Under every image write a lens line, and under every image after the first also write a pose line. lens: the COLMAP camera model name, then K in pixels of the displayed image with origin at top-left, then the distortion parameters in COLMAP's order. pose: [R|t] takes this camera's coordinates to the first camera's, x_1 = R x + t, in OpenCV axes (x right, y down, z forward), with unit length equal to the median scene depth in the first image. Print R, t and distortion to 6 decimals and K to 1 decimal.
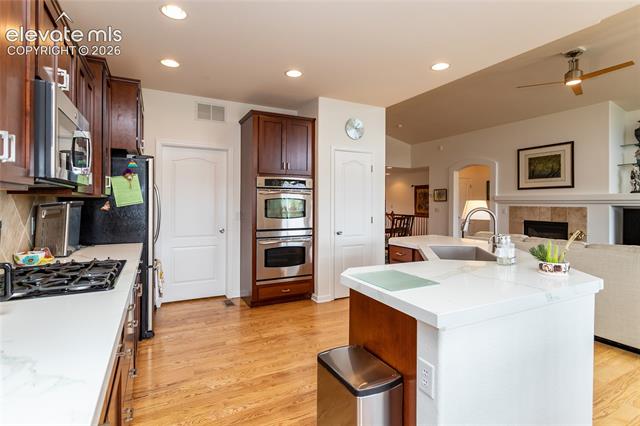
lens RADIAL K [[303.5, 0, 318.7], [0, 303.5, 199.6], [0, 0, 1]] dist [-0.005318, 0.002050]
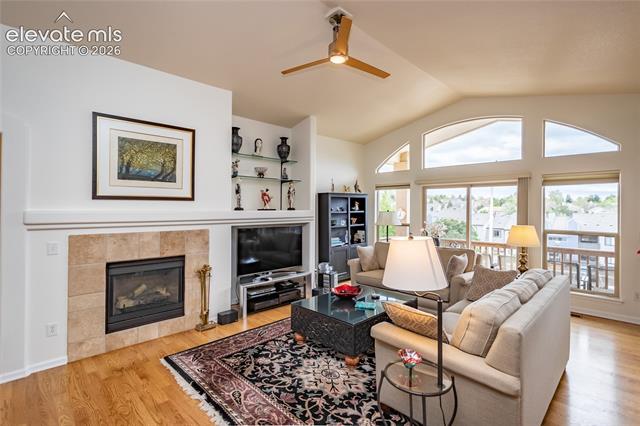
lens RADIAL K [[303.5, 0, 323.4], [0, 303.5, 208.9], [0, 0, 1]] dist [-0.005318, 0.002050]
pose [[-0.320323, -0.007387, 0.947279, 0.123003], [-0.007955, 0.999955, 0.005108, -0.026285], [-0.947275, -0.005899, -0.320368, 0.916600]]
